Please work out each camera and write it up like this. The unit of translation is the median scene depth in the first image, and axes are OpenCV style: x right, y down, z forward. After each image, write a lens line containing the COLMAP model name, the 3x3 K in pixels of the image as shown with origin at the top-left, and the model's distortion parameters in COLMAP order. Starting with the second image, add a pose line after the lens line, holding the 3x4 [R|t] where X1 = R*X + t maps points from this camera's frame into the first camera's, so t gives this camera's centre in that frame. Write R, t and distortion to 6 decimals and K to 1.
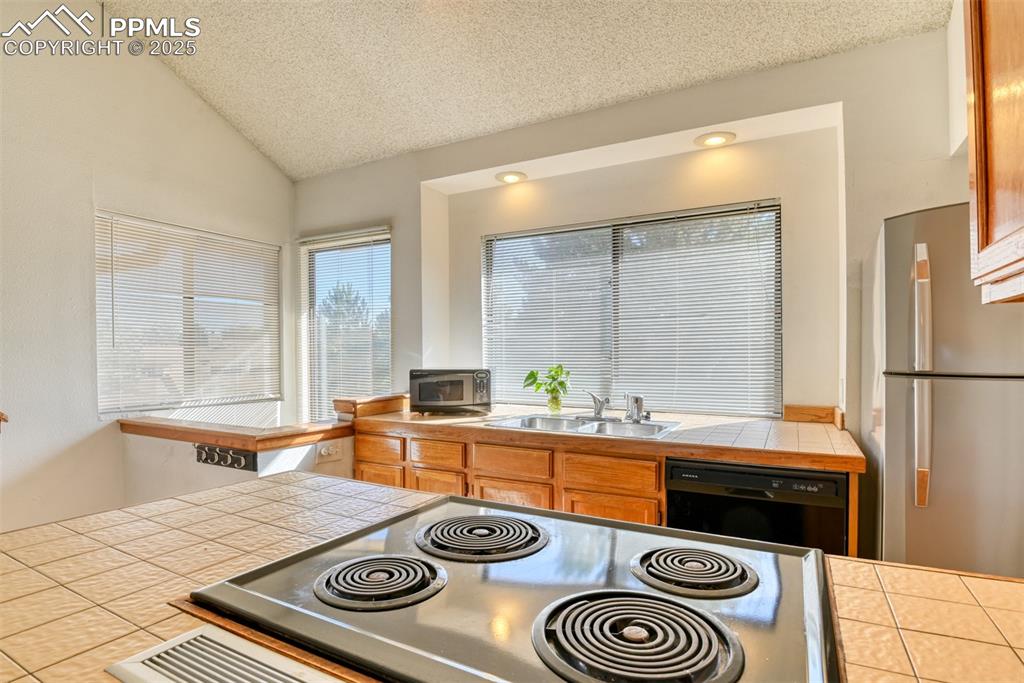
lens RADIAL K [[505.4, 0, 516.3], [0, 505.4, 352.5], [0, 0, 1]] dist [-0.025556, -0.002342]
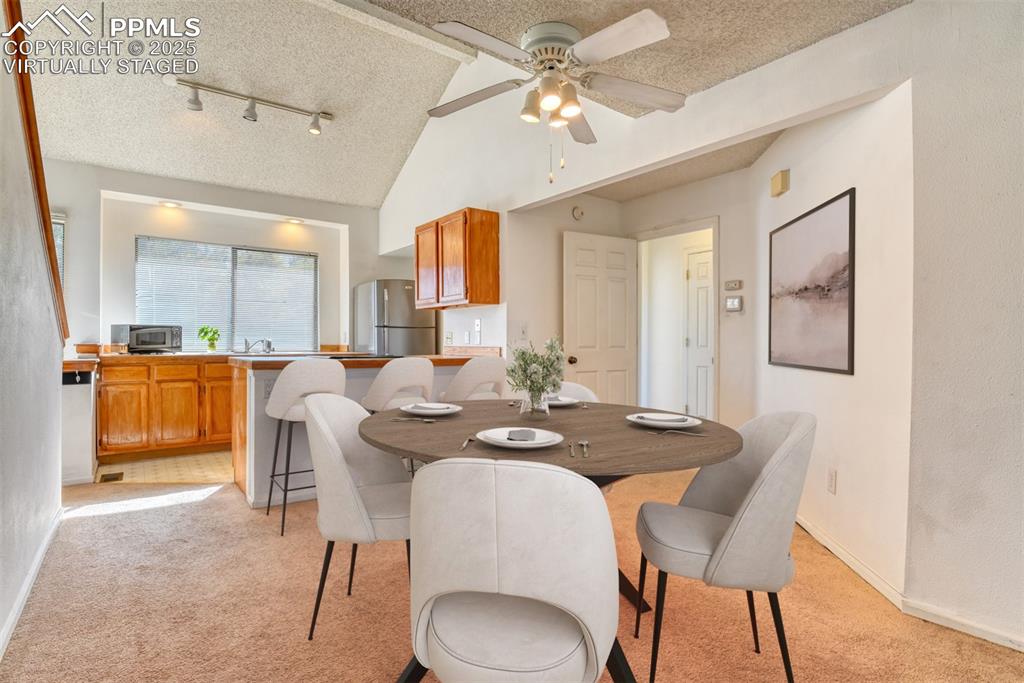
lens RADIAL K [[505.5, 0, 505.8], [0, 505.5, 344.0], [0, 0, 1]] dist [-0.025573, -0.002364]
pose [[0.423413, 0.000590, 0.905936, -1.133162], [-0.008491, 0.999958, 0.003318, 0.081548], [-0.905897, -0.009097, 0.423401, -0.703365]]
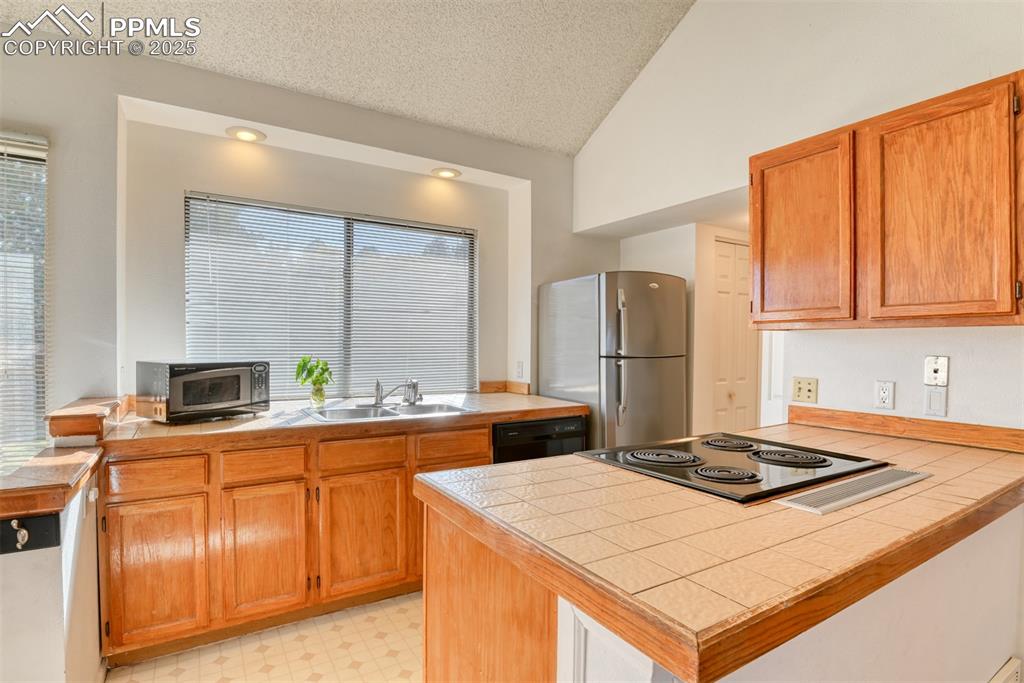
lens RADIAL K [[505.4, 0, 506.8], [0, 505.4, 350.7], [0, 0, 1]] dist [-0.025556, -0.002342]
pose [[0.503080, -0.005926, 0.864220, -0.604782], [-0.012694, 0.999818, 0.014246, -0.001677], [-0.864147, -0.018138, 0.502913, 0.224725]]
